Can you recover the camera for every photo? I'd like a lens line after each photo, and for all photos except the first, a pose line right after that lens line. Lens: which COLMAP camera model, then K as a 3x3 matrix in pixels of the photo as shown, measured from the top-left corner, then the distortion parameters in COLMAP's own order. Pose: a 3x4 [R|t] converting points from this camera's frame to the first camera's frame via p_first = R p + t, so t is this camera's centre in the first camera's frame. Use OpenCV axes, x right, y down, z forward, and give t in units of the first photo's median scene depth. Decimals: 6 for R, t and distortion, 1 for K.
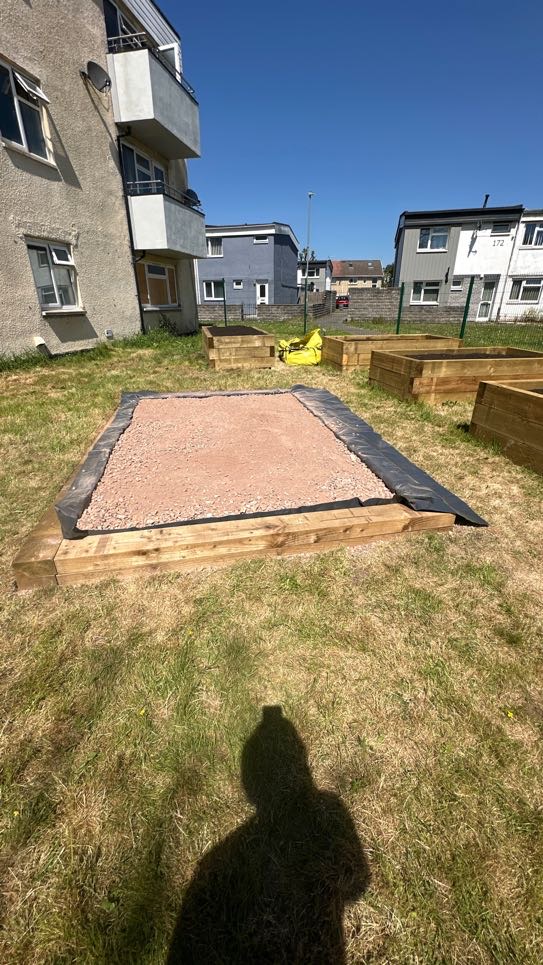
lens RADIAL K [[386.0, 0, 270.6], [0, 386.0, 482.3], [0, 0, 1]] dist [-0.005305, 0.001625]
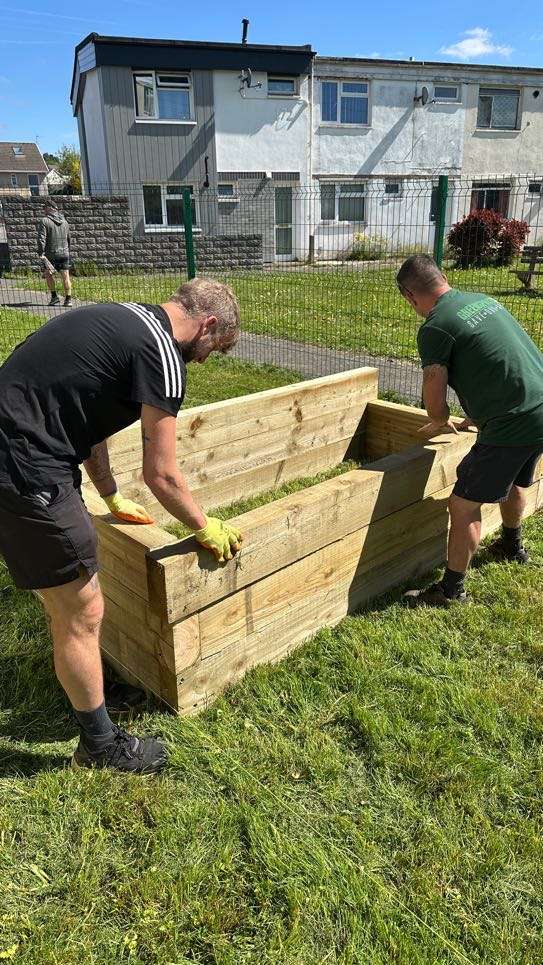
lens RADIAL K [[684.7, 0, 277.0], [0, 684.7, 490.0], [0, 0, 1]] dist [0.053600, -0.063063]
pose [[0.849890, -0.200595, 0.487287, 0.031439], [0.230929, 0.972968, -0.002239, -0.131783], [-0.473665, 0.114431, 0.873239, 0.254272]]
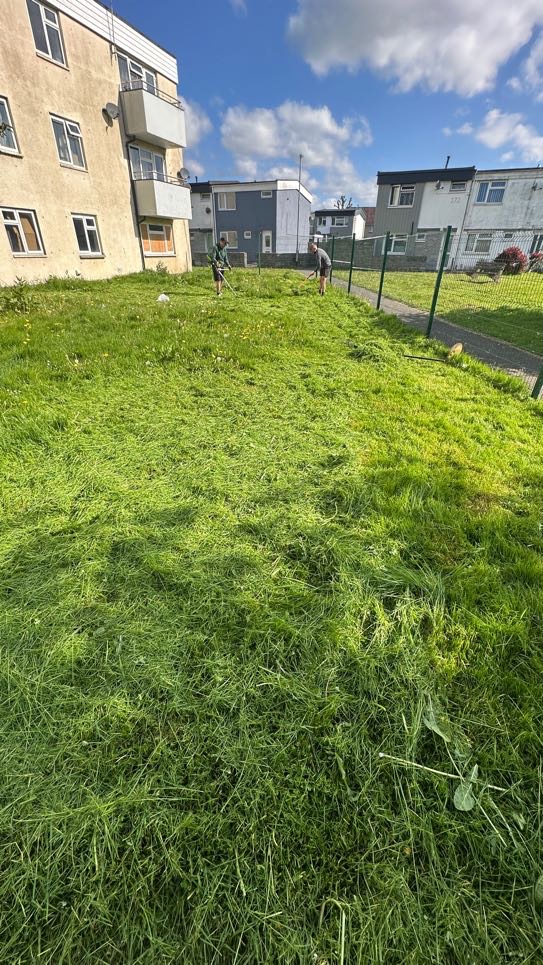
lens RADIAL K [[386.0, 0, 266.6], [0, 386.0, 486.9], [0, 0, 1]] dist [-0.005305, 0.001625]
pose [[0.987957, 0.089632, -0.126126, 0.251388], [-0.074752, 0.990180, 0.118135, 0.149686], [0.135476, -0.107284, 0.984955, -0.328747]]
